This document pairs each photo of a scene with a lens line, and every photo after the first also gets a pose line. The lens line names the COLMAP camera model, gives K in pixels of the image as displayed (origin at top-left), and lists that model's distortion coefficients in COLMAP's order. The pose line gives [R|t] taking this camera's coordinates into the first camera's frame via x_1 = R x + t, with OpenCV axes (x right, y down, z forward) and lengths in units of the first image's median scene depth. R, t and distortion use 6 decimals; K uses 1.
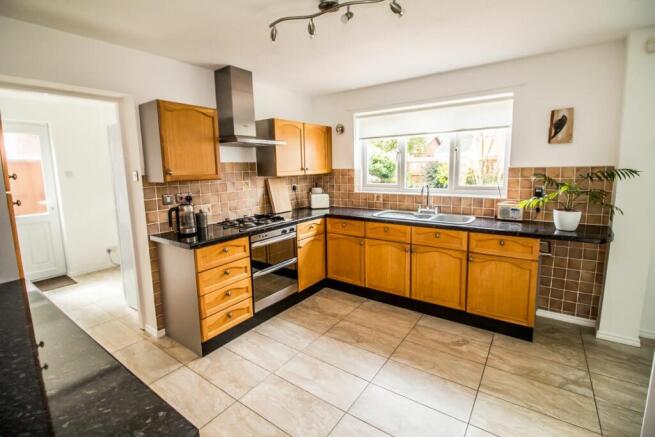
lens RADIAL K [[302.9, 0, 324.9], [0, 302.9, 208.7], [0, 0, 1]] dist [-0.002099, -0.000863]
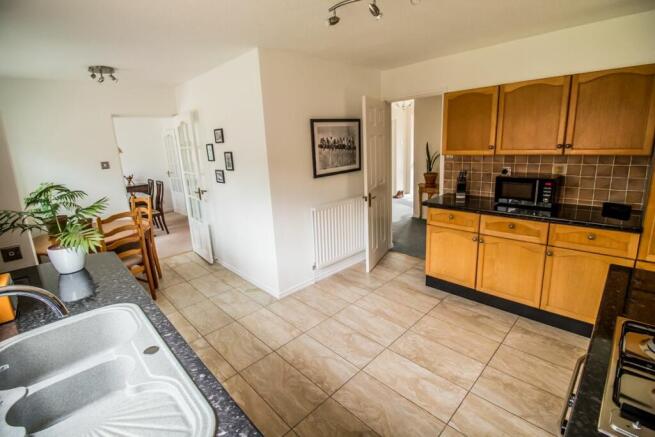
lens RADIAL K [[302.9, 0, 324.9], [0, 302.9, 208.7], [0, 0, 1]] dist [-0.002099, -0.000863]
pose [[-0.980028, 0.031677, 0.196323, 0.038612], [0.099534, 0.932807, 0.346357, -0.242524], [-0.172160, 0.358980, -0.917330, 1.381450]]
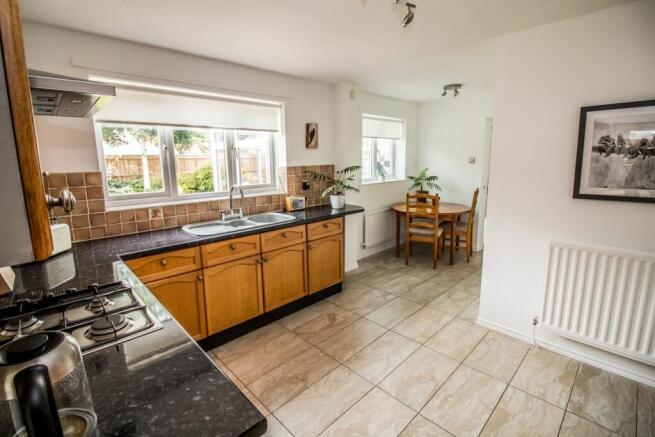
lens RADIAL K [[302.9, 0, 324.9], [0, 302.9, 208.7], [0, 0, 1]] dist [-0.002099, -0.000863]
pose [[0.184347, -0.141507, 0.972621, -0.583737], [0.146252, 0.982514, 0.115226, -0.096697], [-0.971919, 0.121007, 0.201819, 0.695919]]
